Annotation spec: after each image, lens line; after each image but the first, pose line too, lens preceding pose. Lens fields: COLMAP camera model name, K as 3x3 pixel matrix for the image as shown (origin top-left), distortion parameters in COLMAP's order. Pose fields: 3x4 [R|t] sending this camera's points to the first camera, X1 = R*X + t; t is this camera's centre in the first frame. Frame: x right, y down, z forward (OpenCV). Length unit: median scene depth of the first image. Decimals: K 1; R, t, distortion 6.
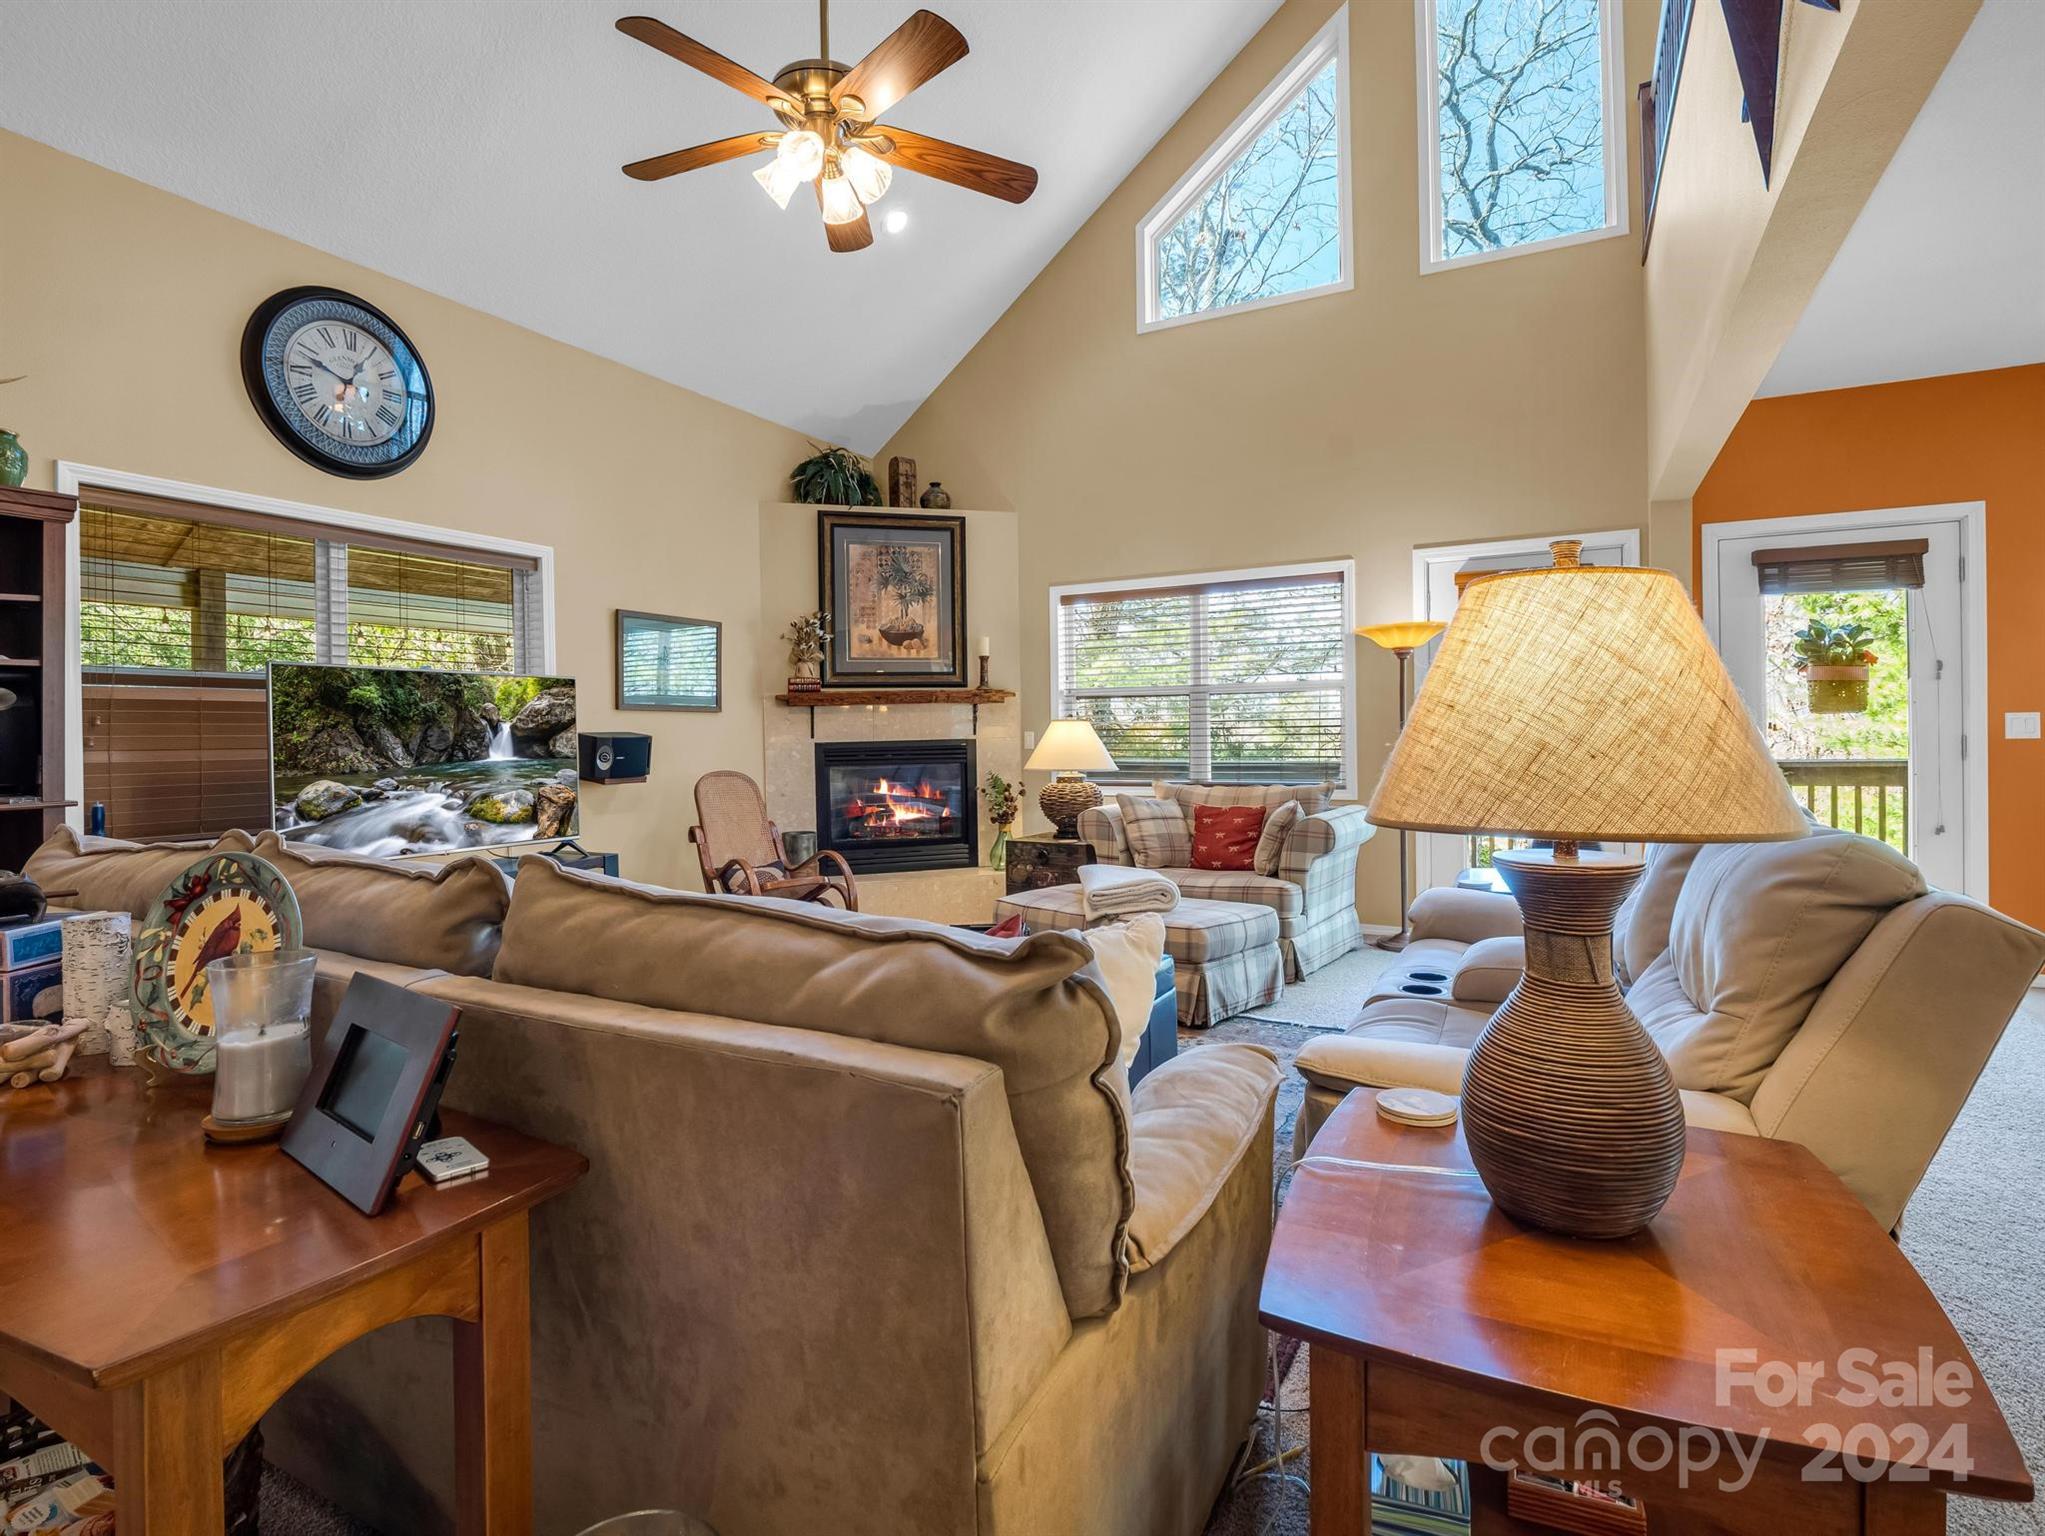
lens RADIAL K [[1000.4, 0, 1008.2], [0, 1000.4, 750.9], [0, 0, 1]] dist [-0.014079, -0.001396]
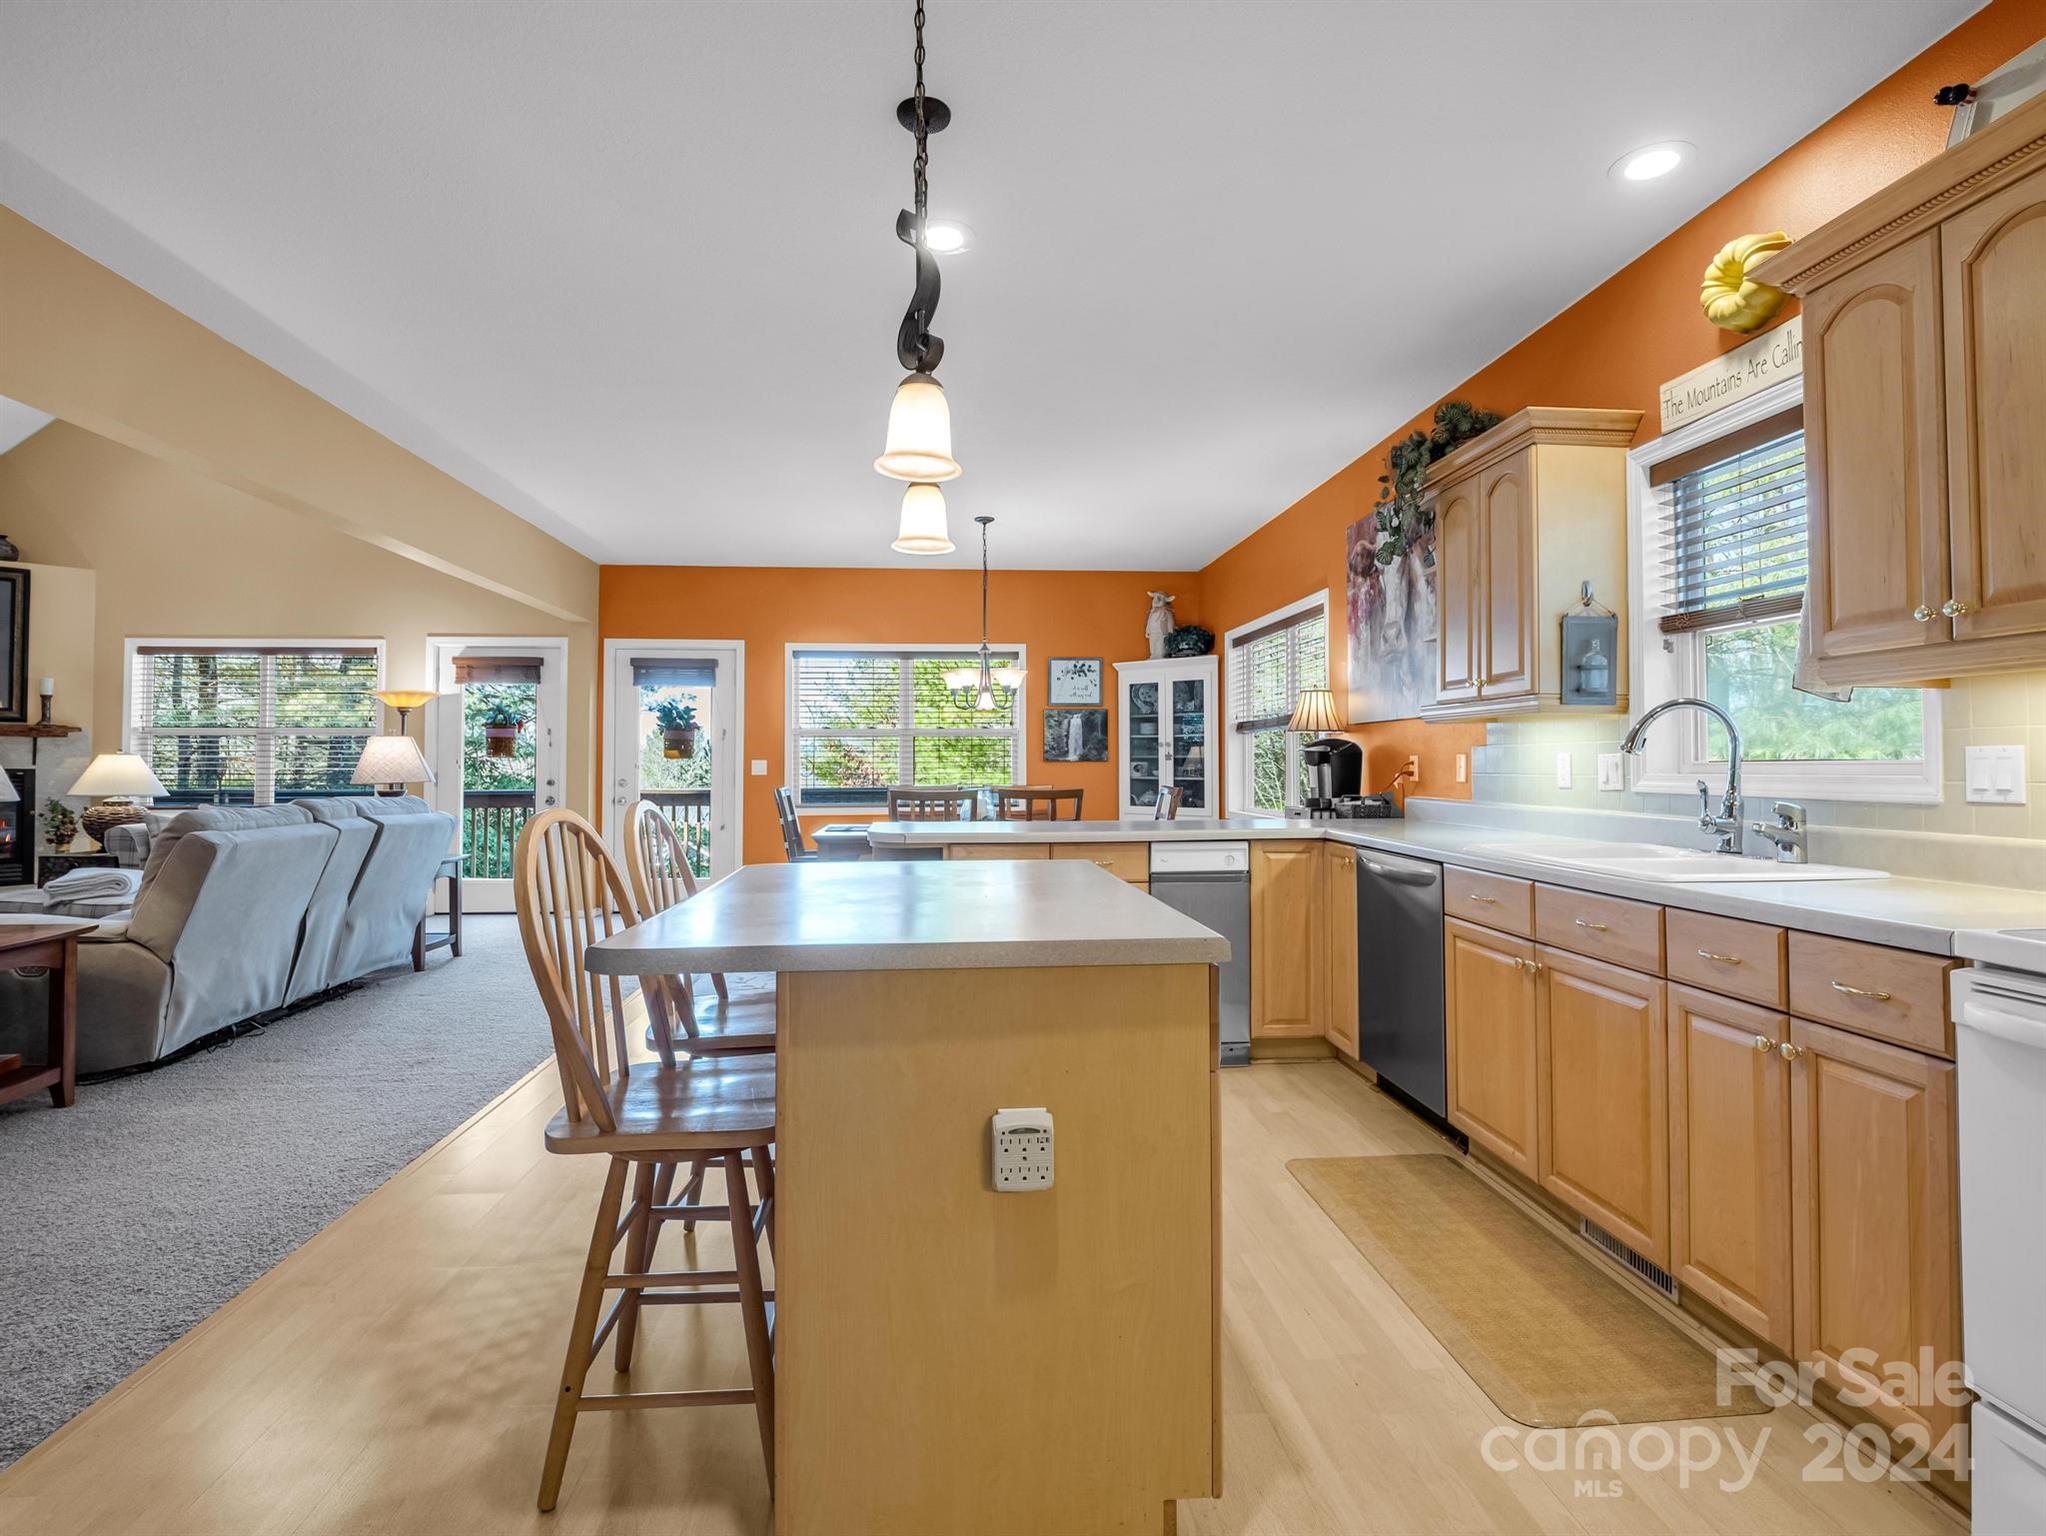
lens RADIAL K [[1000.9, 0, 1014.9], [0, 1000.9, 745.4], [0, 0, 1]] dist [-0.014079, -0.001396]
pose [[0.838516, 0.021999, 0.544433, 0.291320], [-0.001520, 0.999275, -0.038037, 0.001945], [-0.544876, 0.031067, 0.837941, -0.530796]]
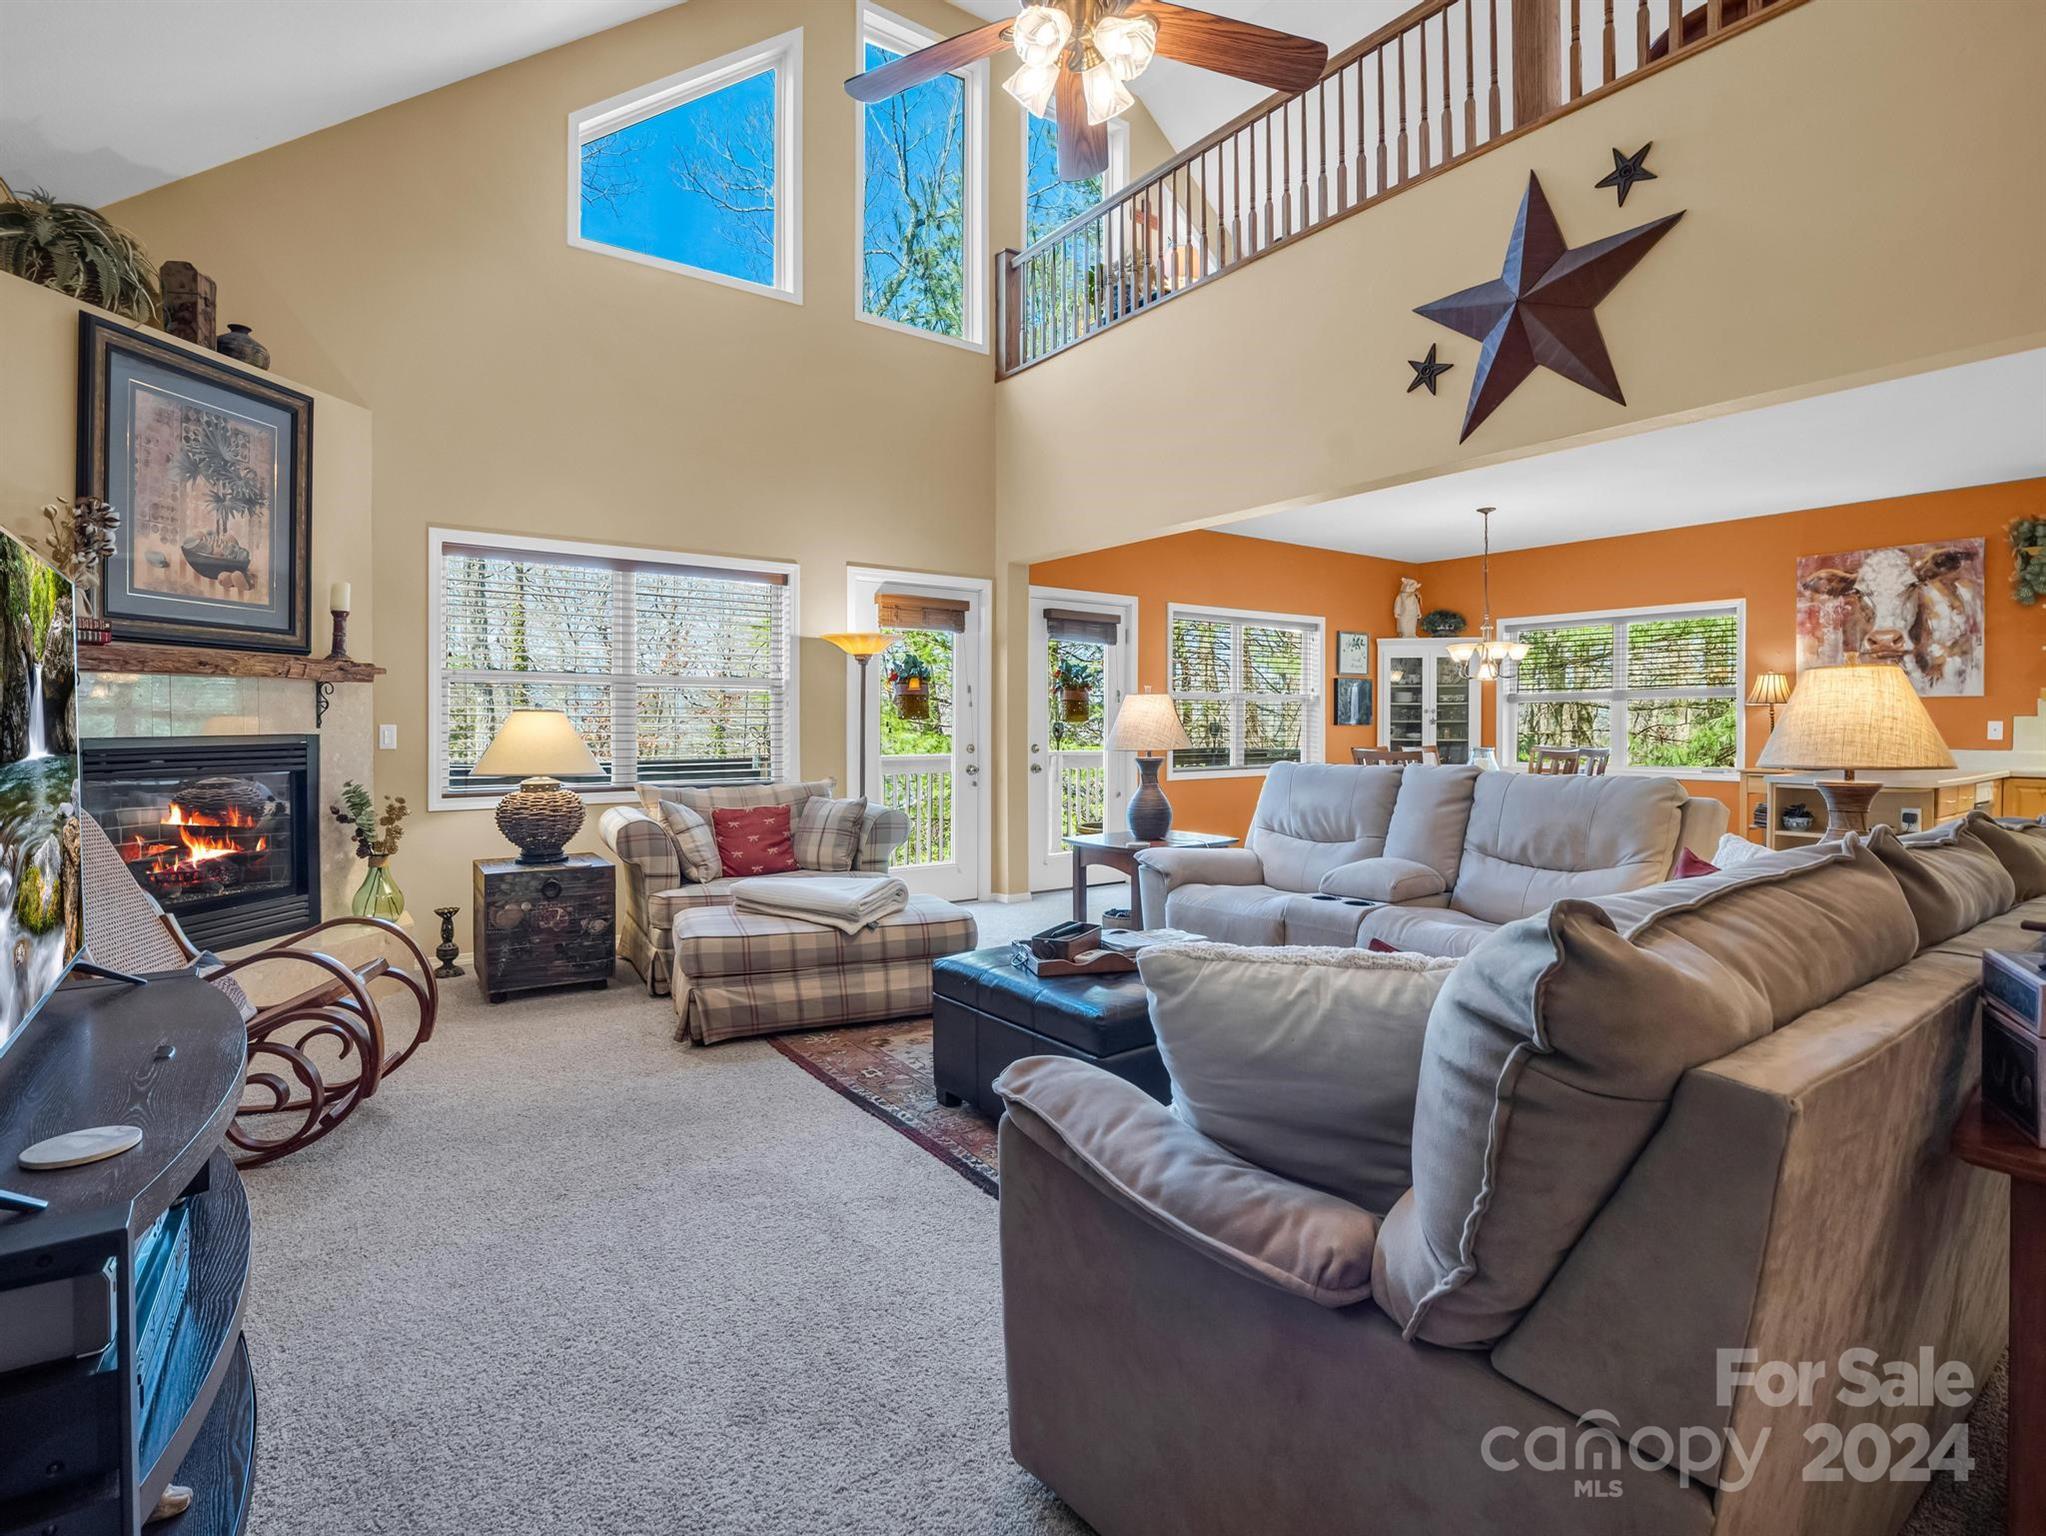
lens RADIAL K [[1000.9, 0, 1018.4], [0, 1000.9, 745.1], [0, 0, 1]] dist [-0.014079, -0.001396]
pose [[0.436181, -0.001795, 0.899857, -0.436630], [0.008366, 0.999963, -0.002060, 0.000624], [-0.899820, 0.008426, 0.436180, 0.301936]]
